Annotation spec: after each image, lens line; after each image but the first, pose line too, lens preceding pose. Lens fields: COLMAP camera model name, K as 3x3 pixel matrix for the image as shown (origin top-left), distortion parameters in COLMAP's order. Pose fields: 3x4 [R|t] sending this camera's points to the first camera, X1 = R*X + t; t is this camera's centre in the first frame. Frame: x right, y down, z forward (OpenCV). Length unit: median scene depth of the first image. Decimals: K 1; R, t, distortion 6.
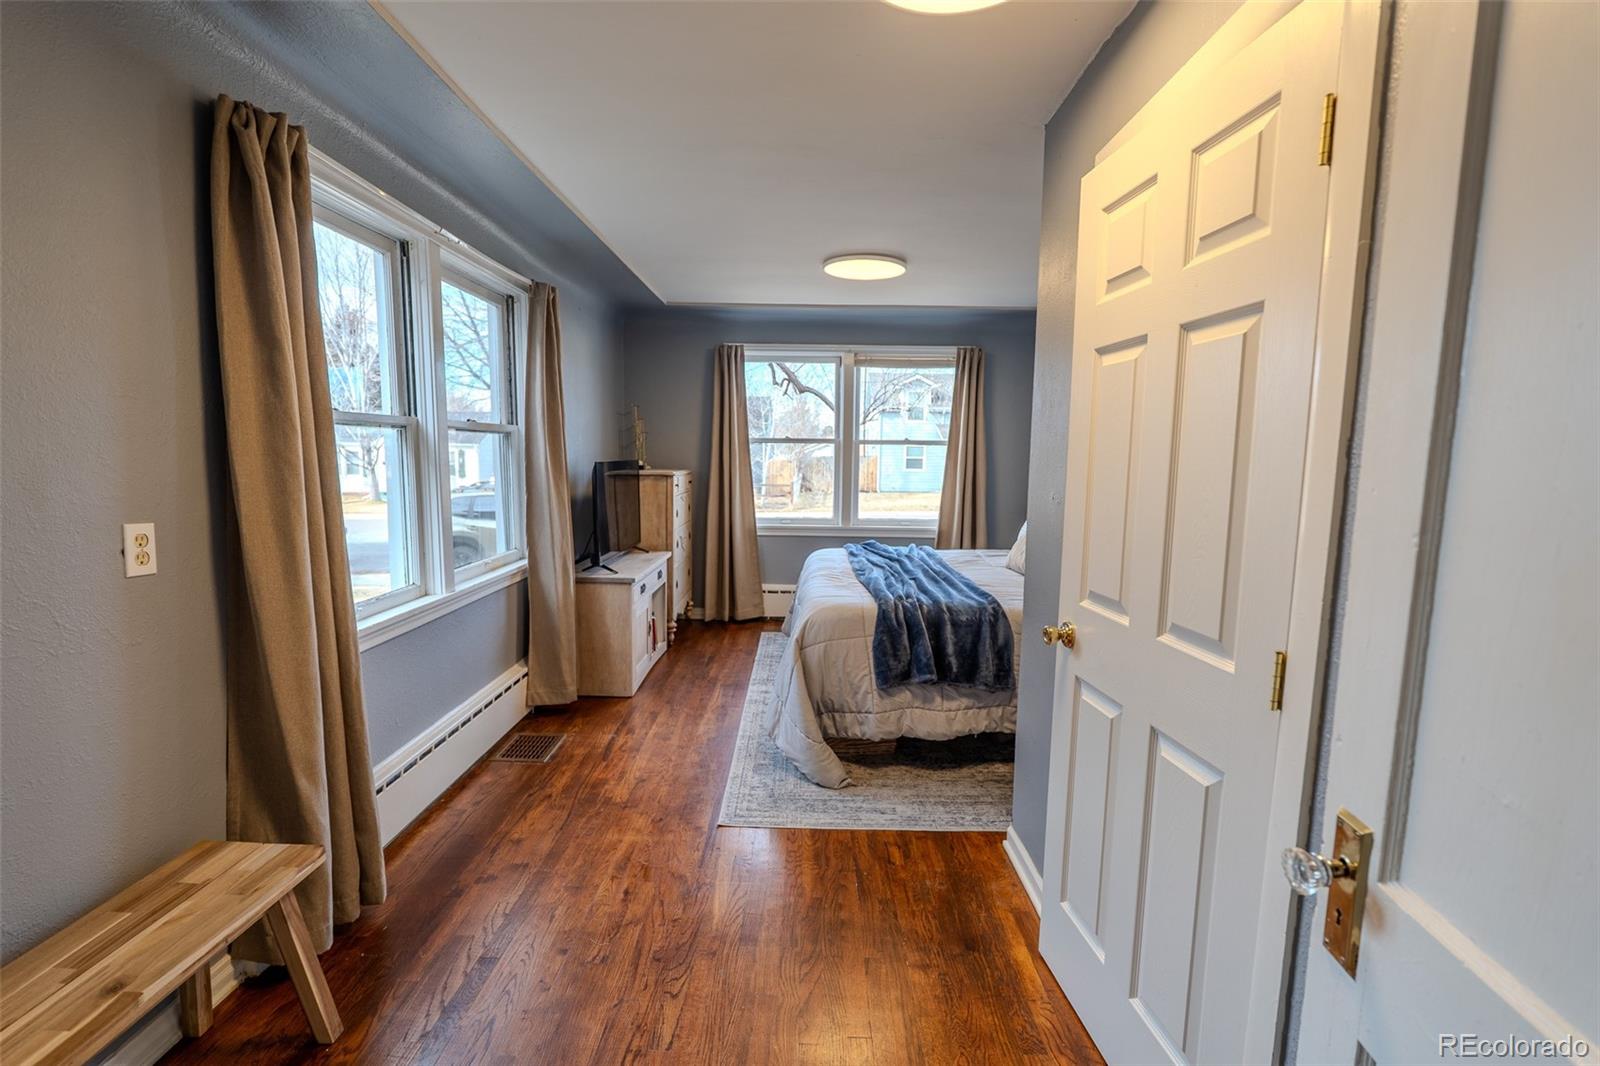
lens RADIAL K [[710.1, 0, 796.3], [0, 710.1, 536.3], [0, 0, 1]] dist [-0.004952, 0.000489]
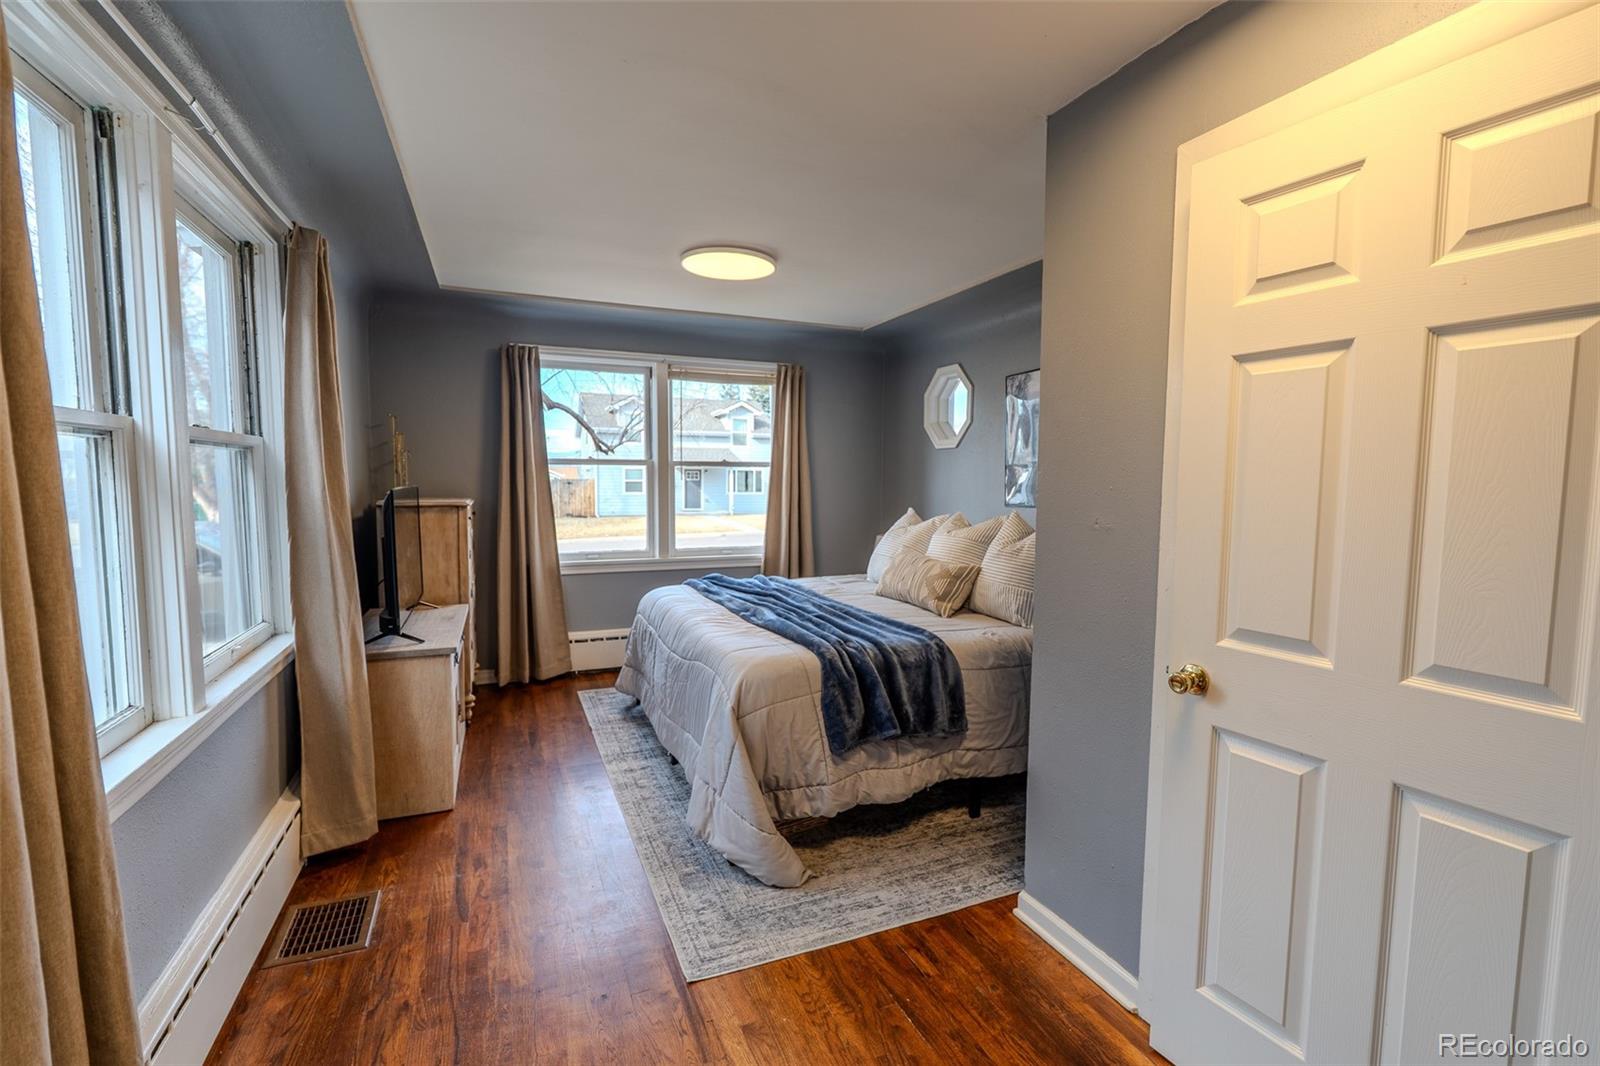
lens RADIAL K [[710.1, 0, 802.3], [0, 710.1, 535.0], [0, 0, 1]] dist [-0.004952, 0.000489]
pose [[0.914606, -0.038453, 0.402514, -0.223141], [0.052028, 0.998384, -0.022841, -0.024755], [-0.400985, 0.041833, 0.915129, 0.211951]]
